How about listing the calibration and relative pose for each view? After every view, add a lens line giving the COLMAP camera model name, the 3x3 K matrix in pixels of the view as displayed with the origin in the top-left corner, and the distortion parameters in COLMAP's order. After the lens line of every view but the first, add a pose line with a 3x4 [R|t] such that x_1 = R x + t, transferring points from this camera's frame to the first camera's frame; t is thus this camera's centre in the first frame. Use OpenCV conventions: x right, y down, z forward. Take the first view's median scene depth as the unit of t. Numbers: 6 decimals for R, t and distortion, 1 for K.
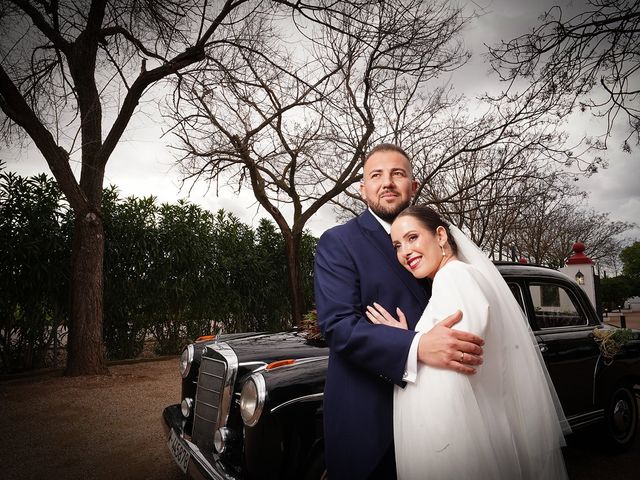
lens RADIAL K [[432.7, 0, 320.0], [0, 432.7, 240.0], [0, 0, 1]] dist [-0.101879, 0.071991]
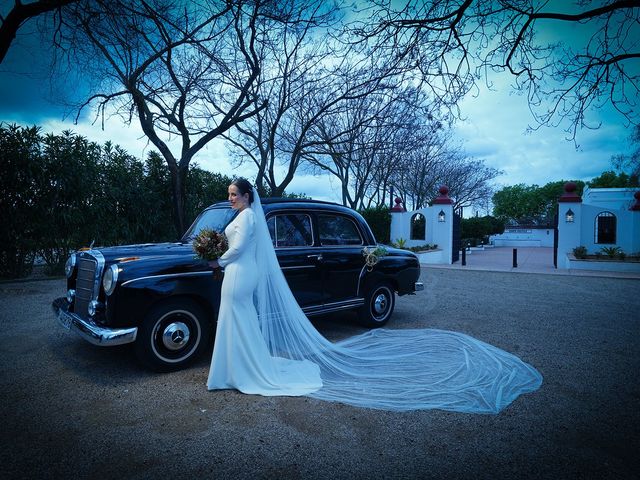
lens RADIAL K [[432.7, 0, 320.0], [0, 432.7, 240.0], [0, 0, 1]] dist [-0.101879, 0.071991]
pose [[0.976108, 0.013856, 0.216845, 0.049449], [-0.047494, 0.987439, 0.150696, -0.011490], [-0.212033, -0.157395, 0.964504, -0.130722]]
